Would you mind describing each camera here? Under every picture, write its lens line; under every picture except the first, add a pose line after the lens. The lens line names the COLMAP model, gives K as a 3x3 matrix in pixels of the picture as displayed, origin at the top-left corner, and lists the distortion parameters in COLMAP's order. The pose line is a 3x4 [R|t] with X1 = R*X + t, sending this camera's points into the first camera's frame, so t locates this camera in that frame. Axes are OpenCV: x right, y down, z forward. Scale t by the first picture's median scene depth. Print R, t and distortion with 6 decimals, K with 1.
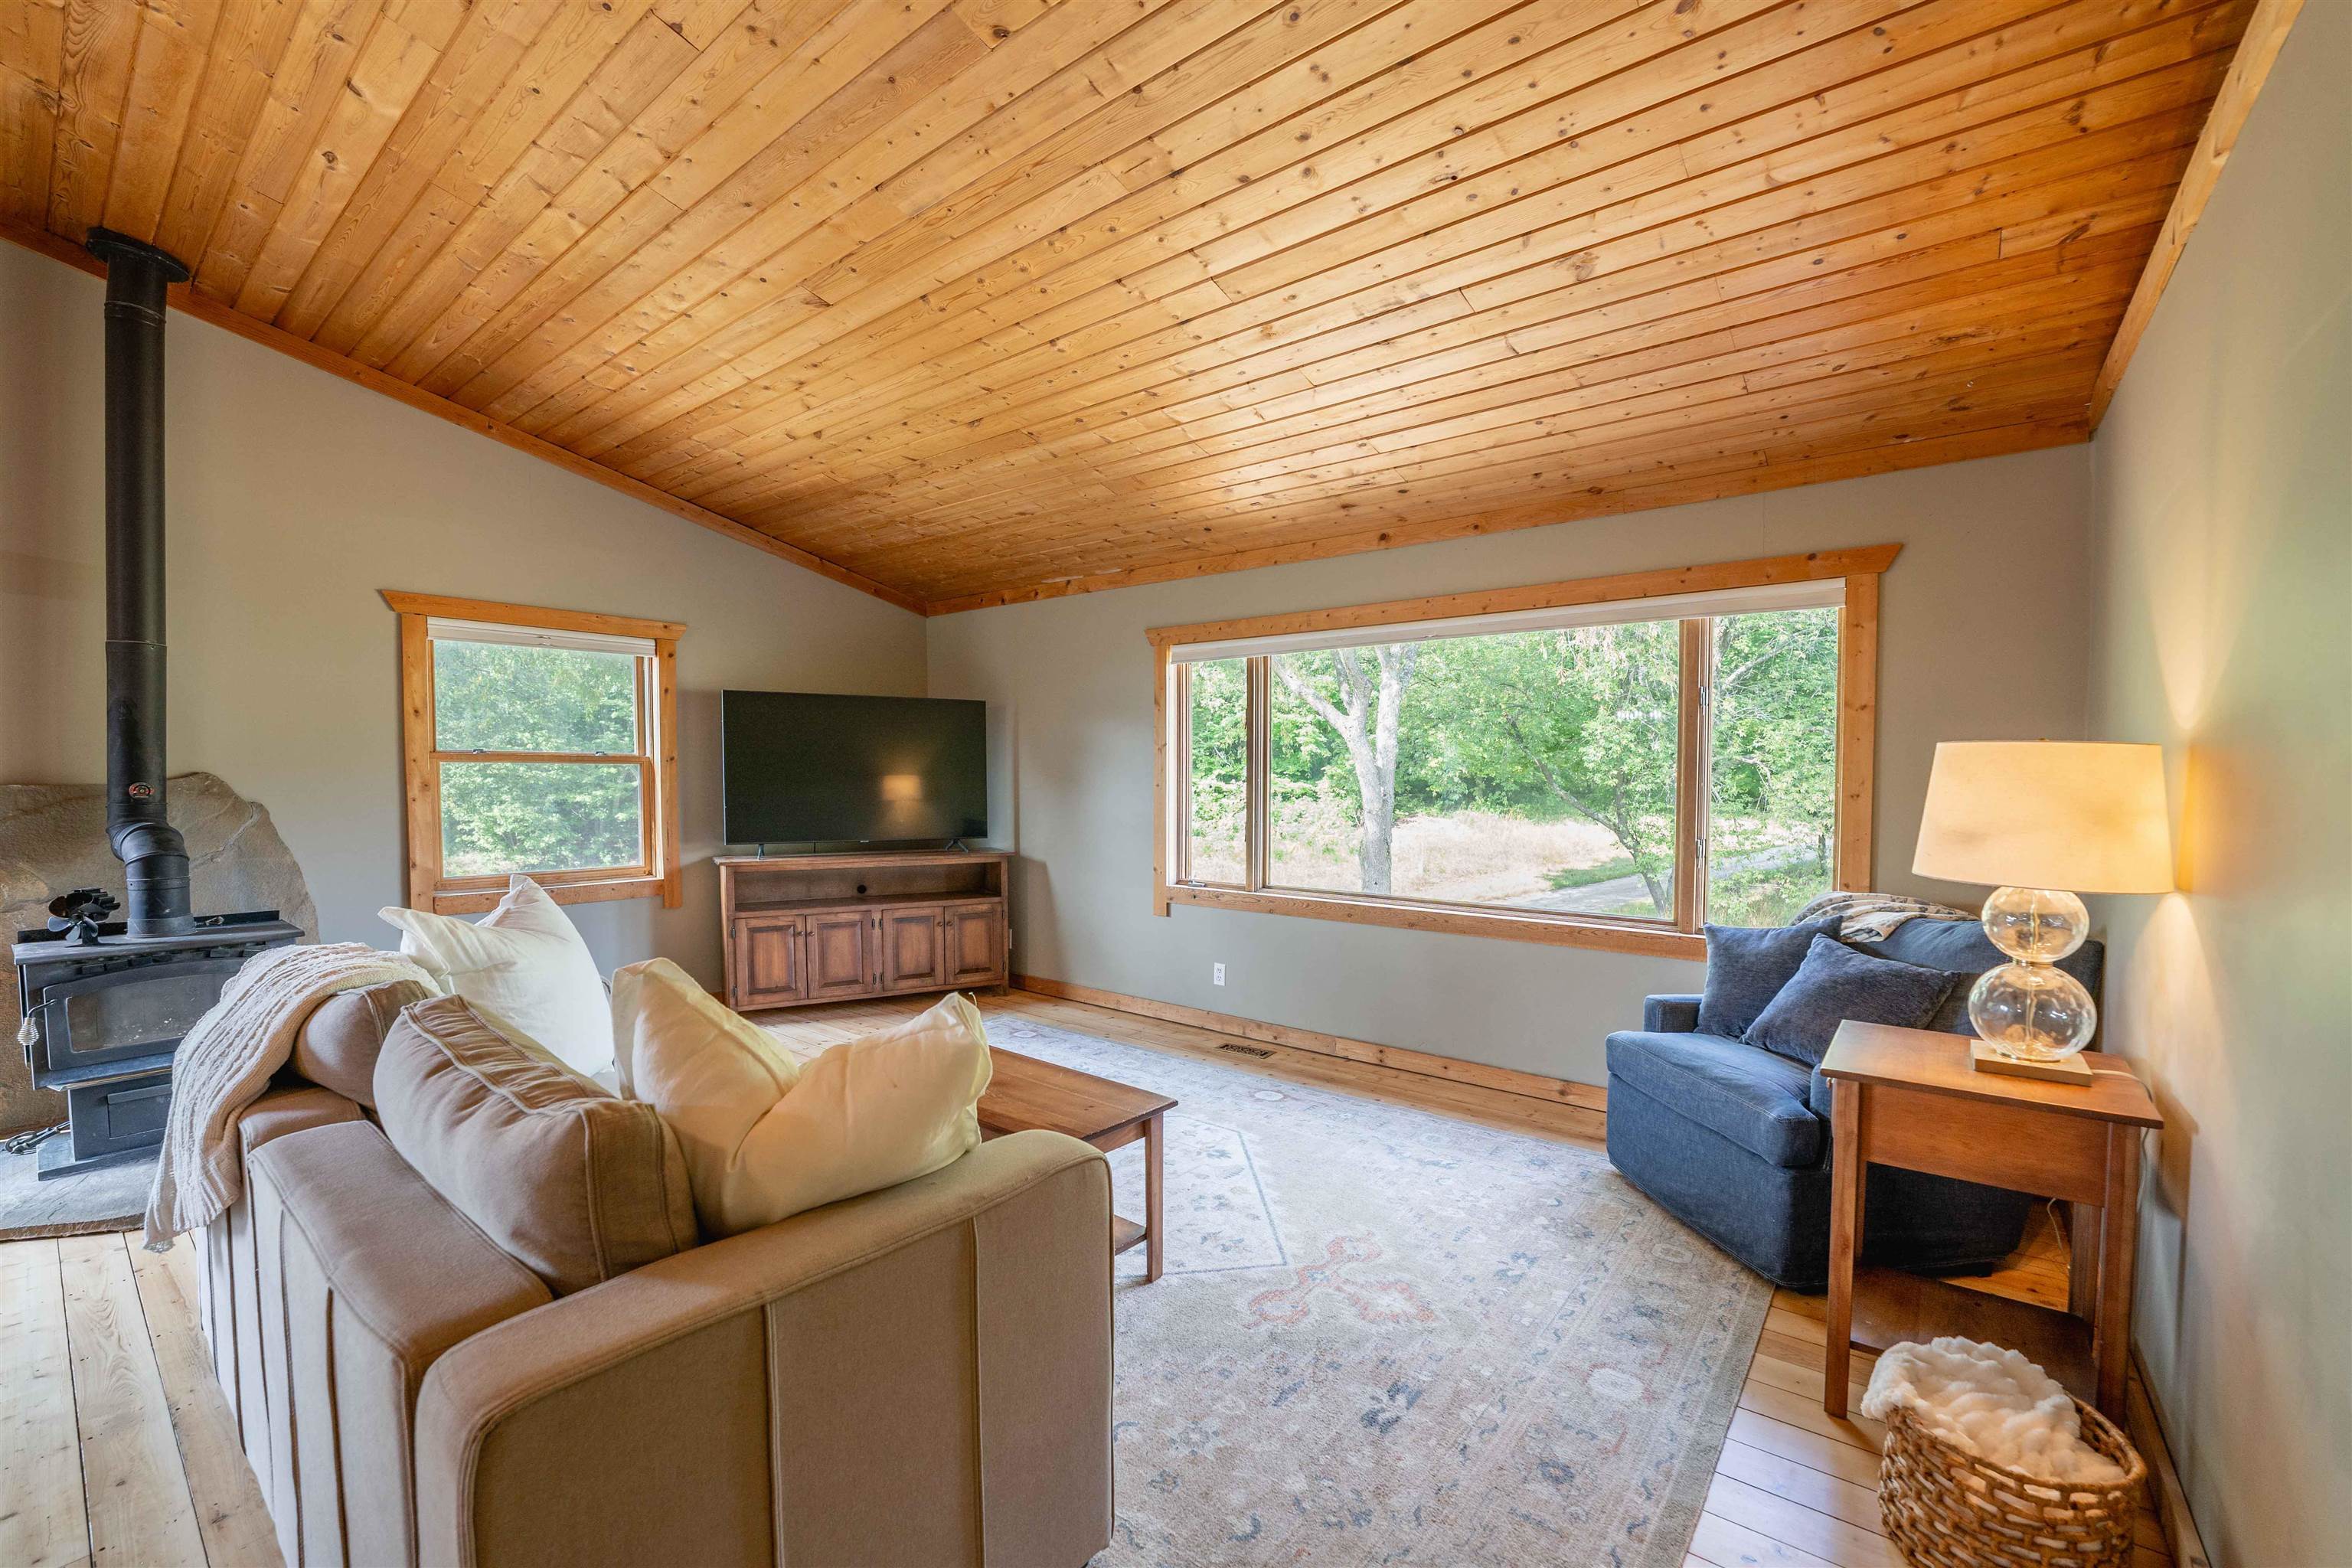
lens RADIAL K [[976.3, 0, 1165.5], [0, 976.3, 798.4], [0, 0, 1]] dist [-0.023589, 0.000245]
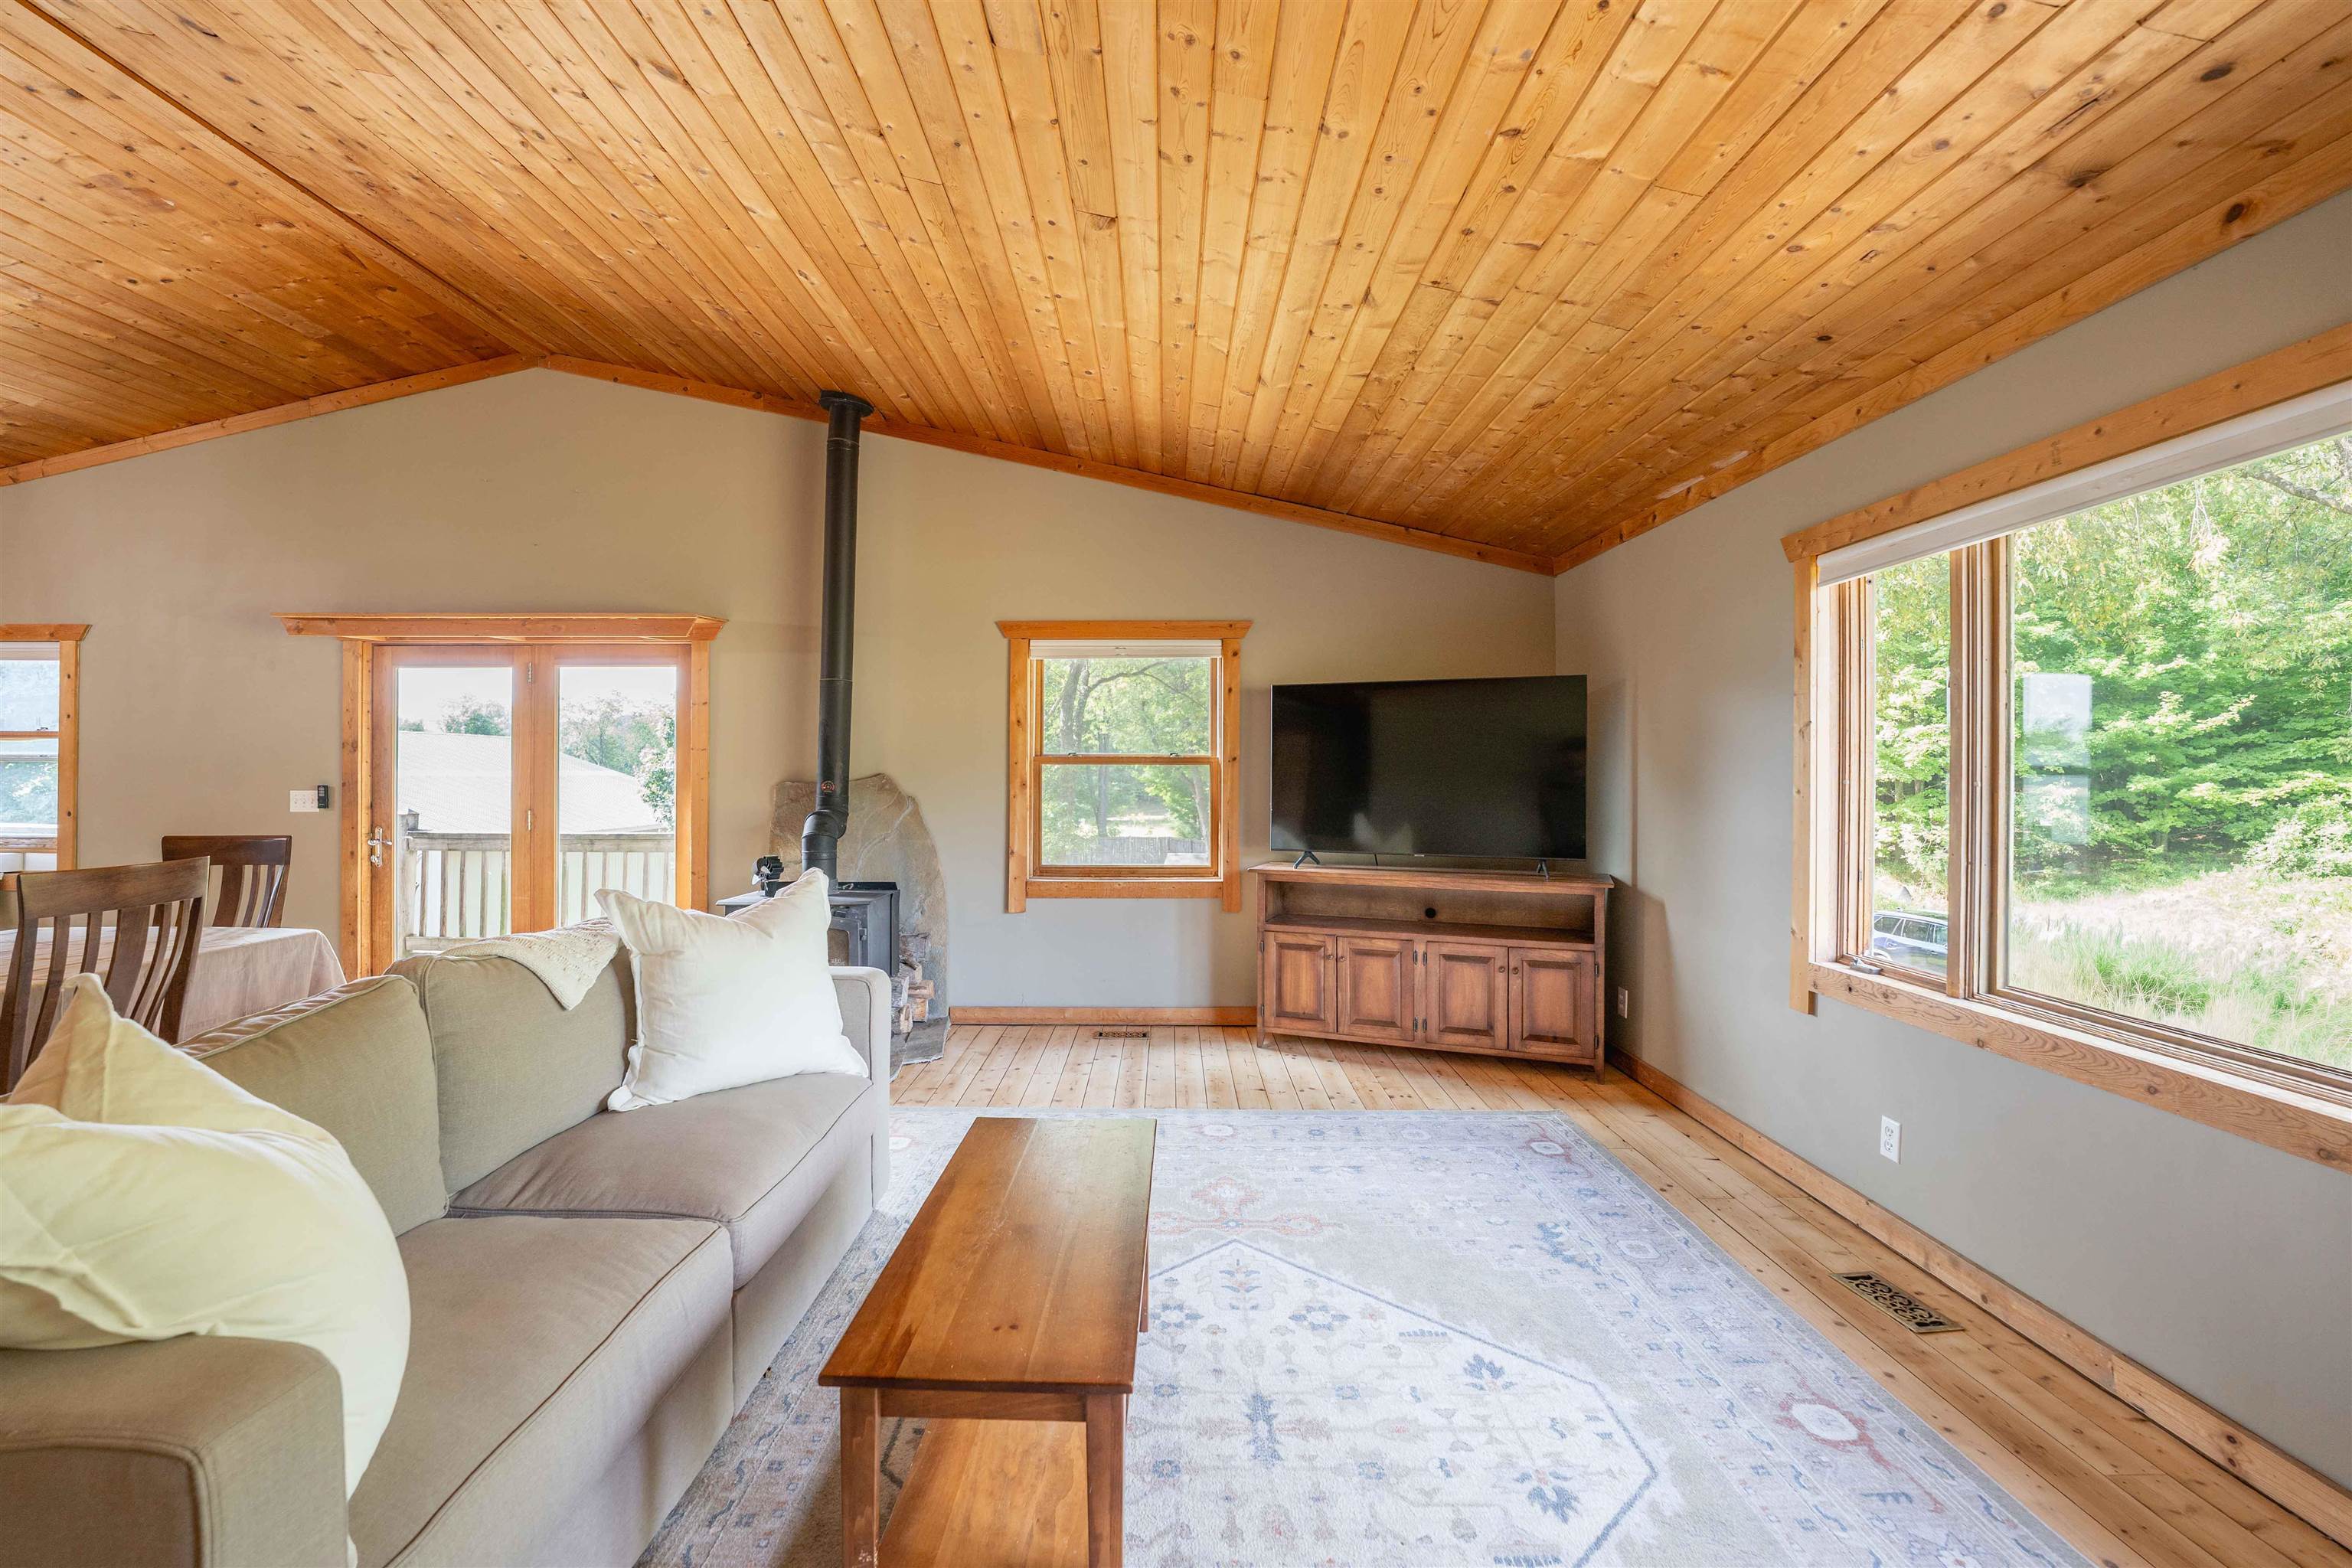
lens RADIAL K [[974.4, 0, 1166.3], [0, 974.4, 769.3], [0, 0, 1]] dist [-0.022324, 0.000288]
pose [[0.624928, -0.006925, -0.780651, 0.222846], [-0.018250, 0.999558, -0.023477, -0.006448], [0.780469, 0.028918, 0.624526, 0.343992]]
